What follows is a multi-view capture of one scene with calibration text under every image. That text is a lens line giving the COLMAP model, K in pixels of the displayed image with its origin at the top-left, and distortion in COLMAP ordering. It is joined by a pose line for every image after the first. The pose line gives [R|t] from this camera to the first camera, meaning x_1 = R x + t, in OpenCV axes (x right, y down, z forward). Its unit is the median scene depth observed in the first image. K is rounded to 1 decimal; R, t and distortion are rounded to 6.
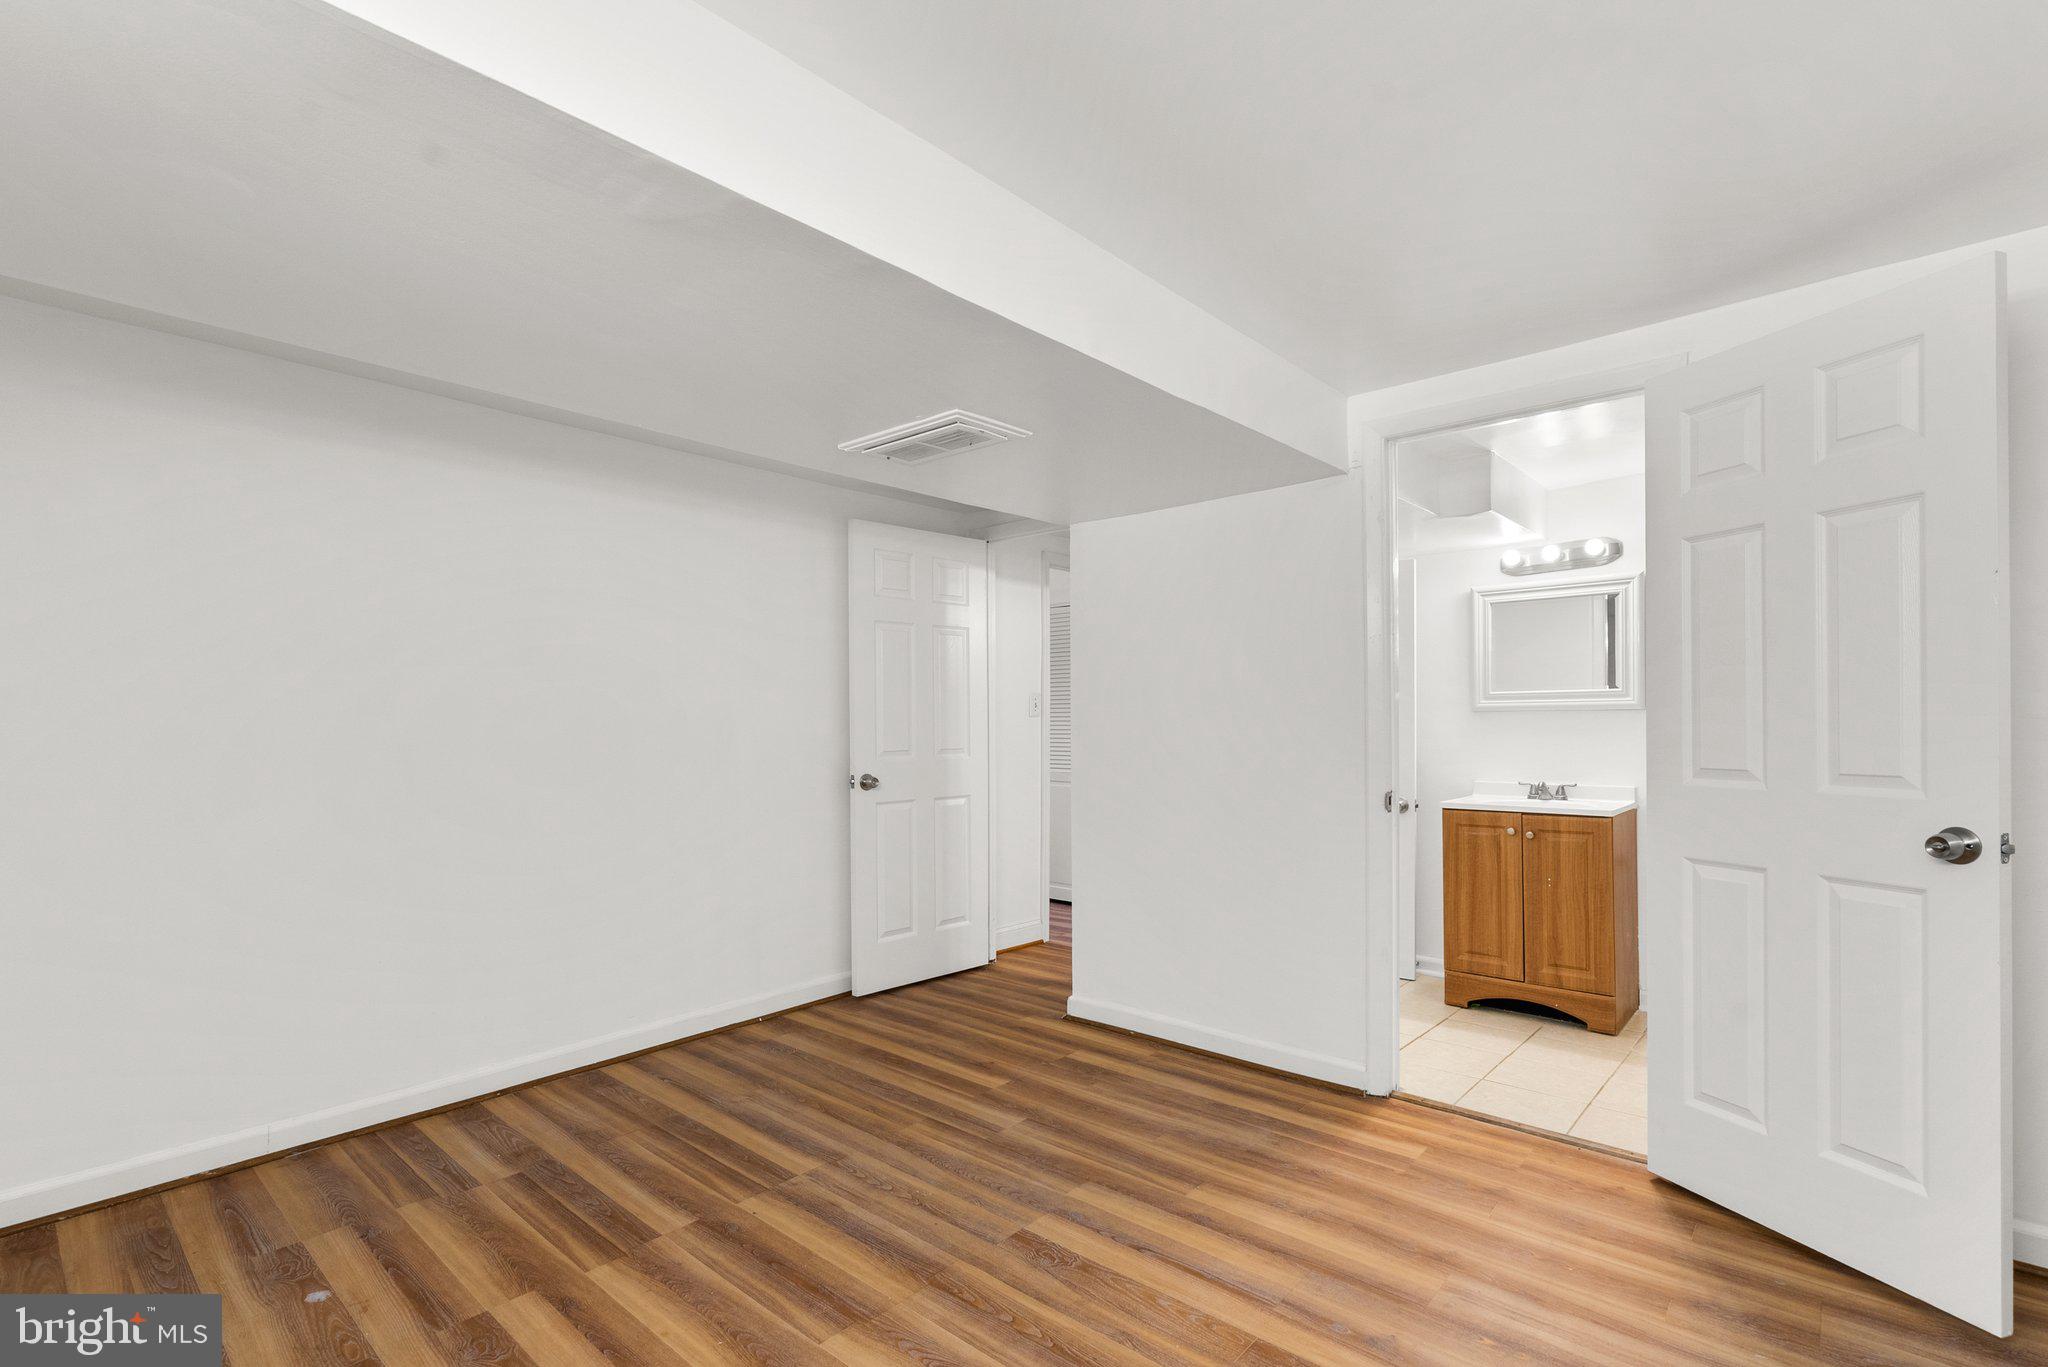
lens RADIAL K [[959.4, 0, 1023.2], [0, 959.4, 718.0], [0, 0, 1]] dist [0.000188, 0.000061]
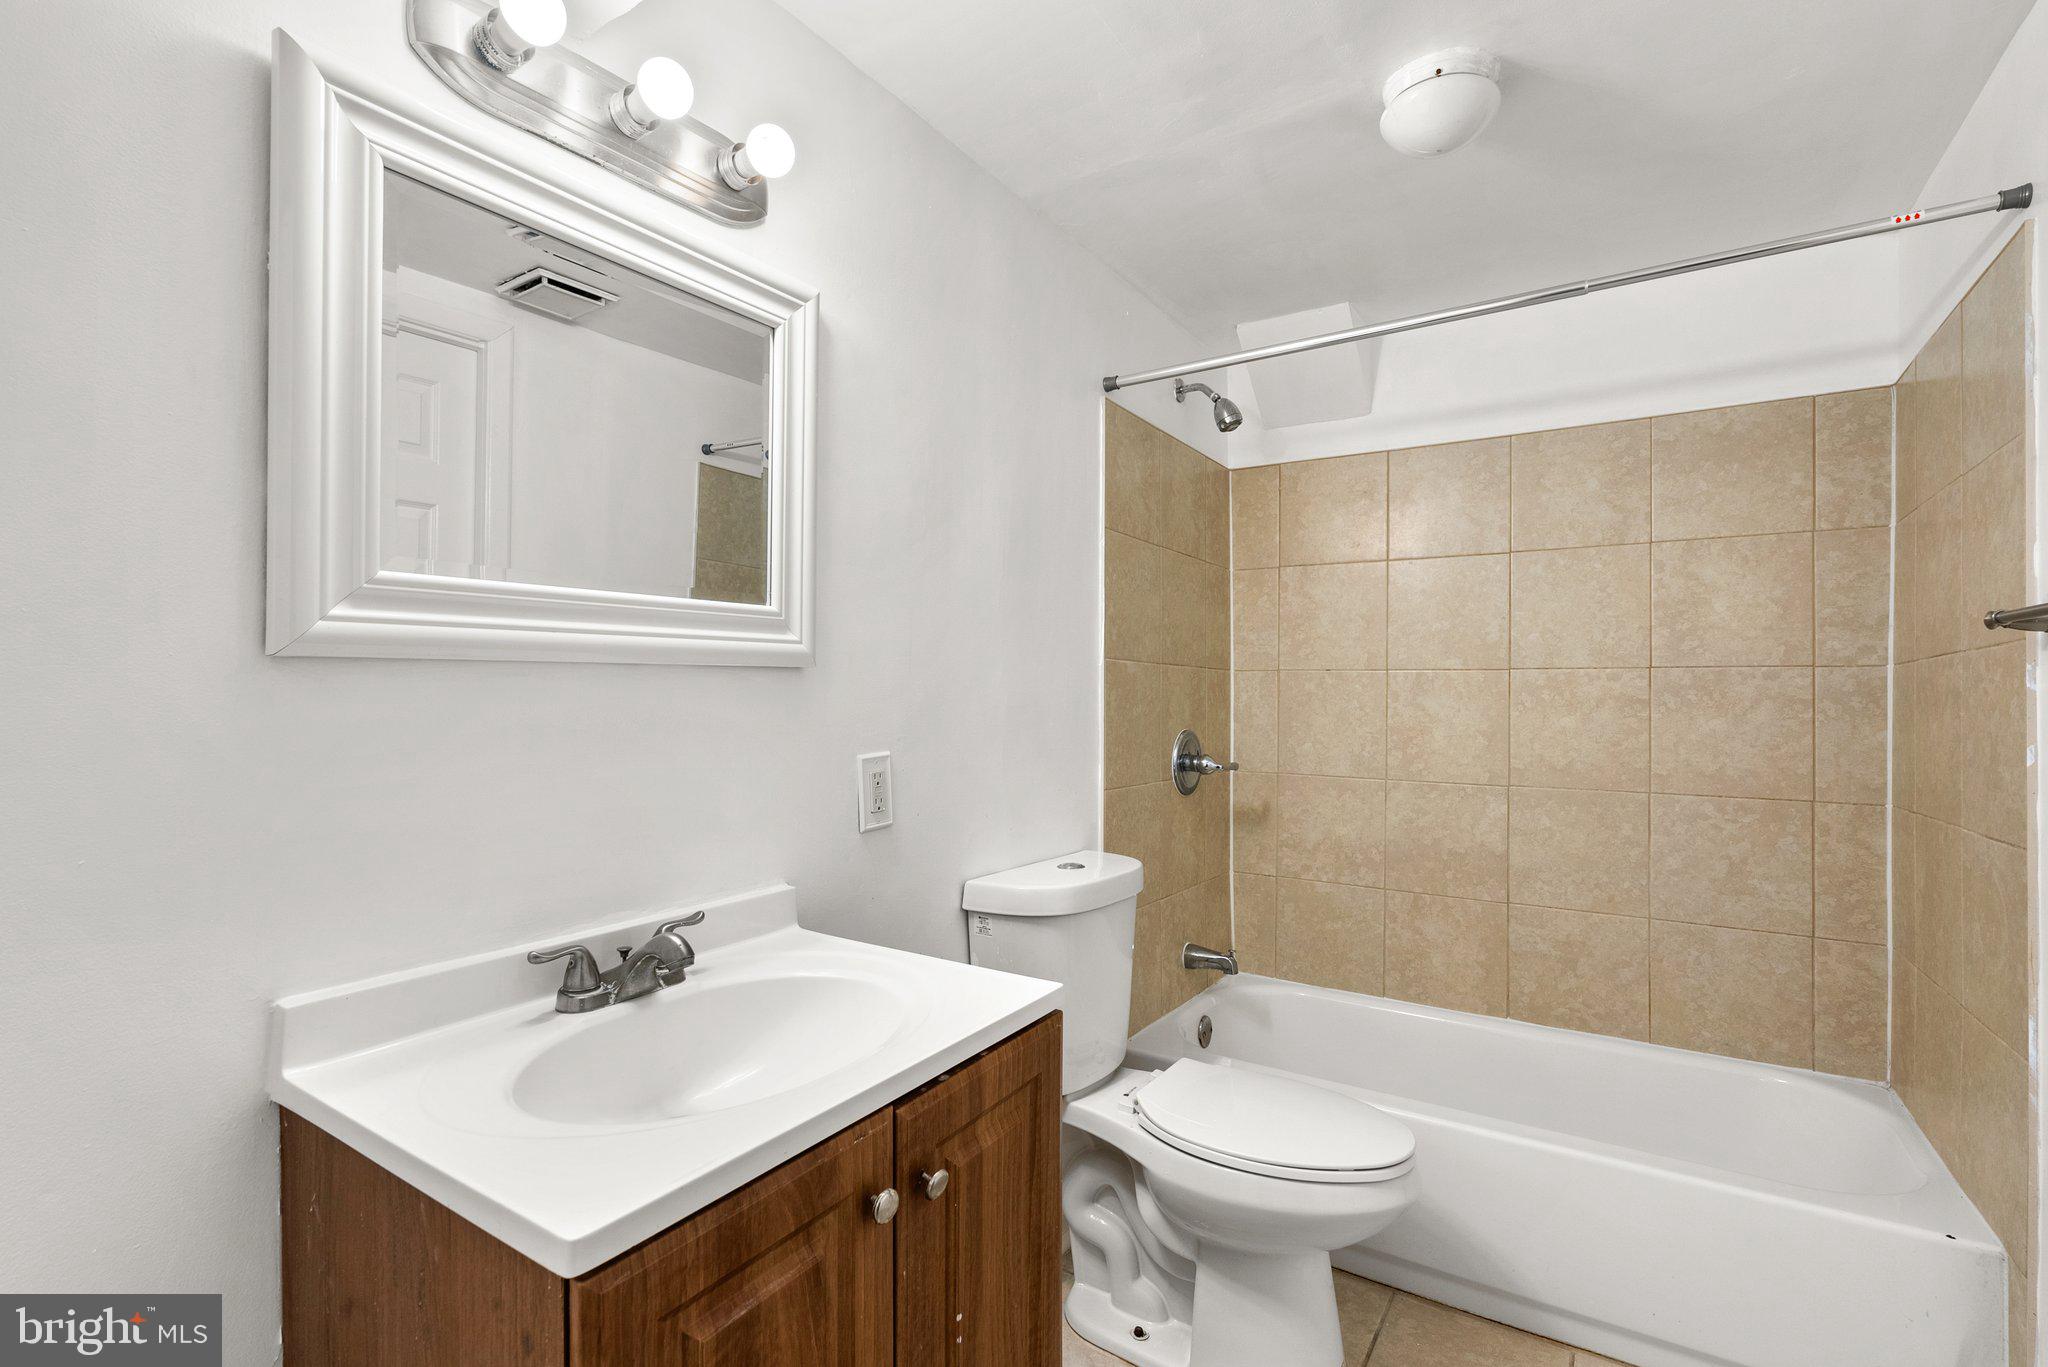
lens RADIAL K [[933.5, 0, 1033.1], [0, 933.5, 680.2], [0, 0, 1]] dist [-0.000255, 0.000185]
pose [[-0.162448, 0.010270, 0.986664, 0.279215], [0.000218, 0.999946, -0.010372, -0.000533], [-0.986717, -0.001470, -0.162441, 0.967053]]
